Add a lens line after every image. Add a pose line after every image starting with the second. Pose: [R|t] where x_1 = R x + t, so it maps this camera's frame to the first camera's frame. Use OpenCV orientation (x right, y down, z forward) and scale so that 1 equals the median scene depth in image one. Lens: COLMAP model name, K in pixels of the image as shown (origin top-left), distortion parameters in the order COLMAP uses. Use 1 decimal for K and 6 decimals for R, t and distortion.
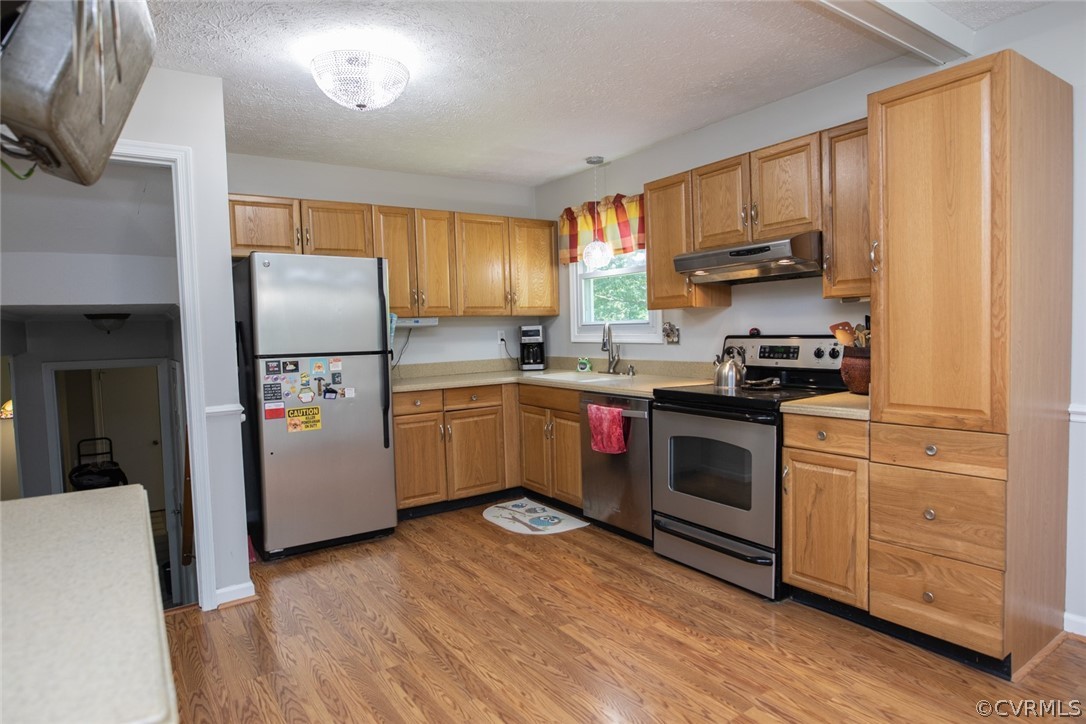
lens RADIAL K [[625.1, 0, 543.0], [0, 625.1, 362.0], [0, 0, 1]] dist [-0.025989, 0.003518]
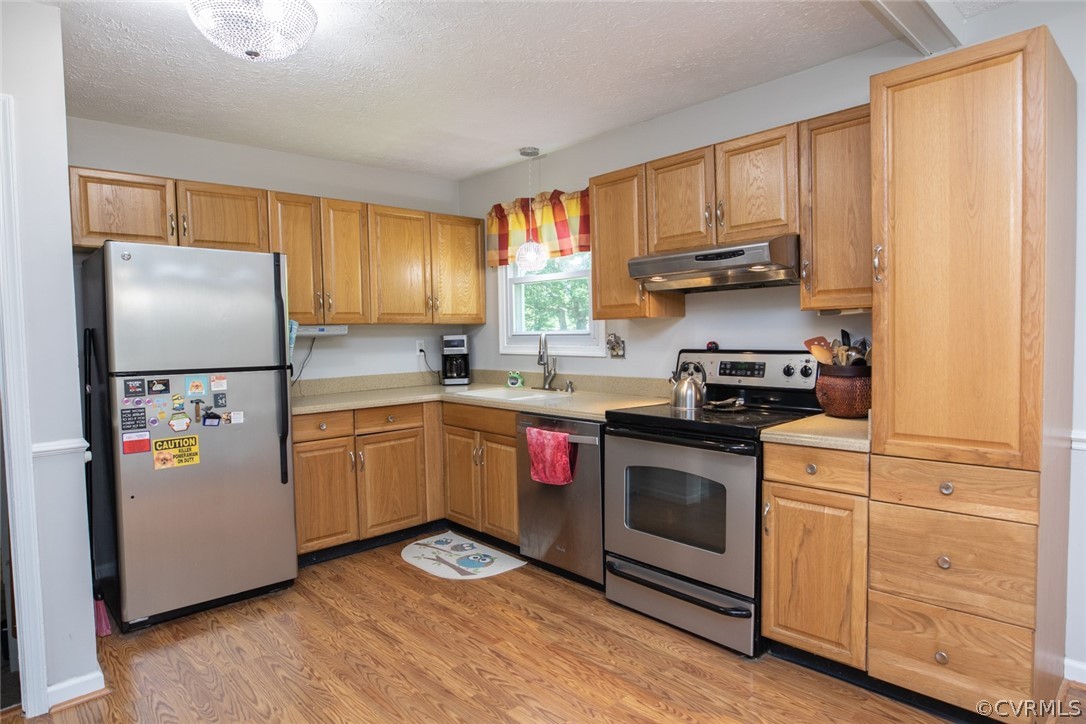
lens RADIAL K [[625.1, 0, 543.0], [0, 625.1, 362.0], [0, 0, 1]] dist [-0.025989, 0.003518]
pose [[0.989200, 0.002032, 0.146558, -0.041136], [-0.000585, 0.999951, -0.009914, -0.018303], [-0.146571, 0.009721, 0.989152, 0.166203]]
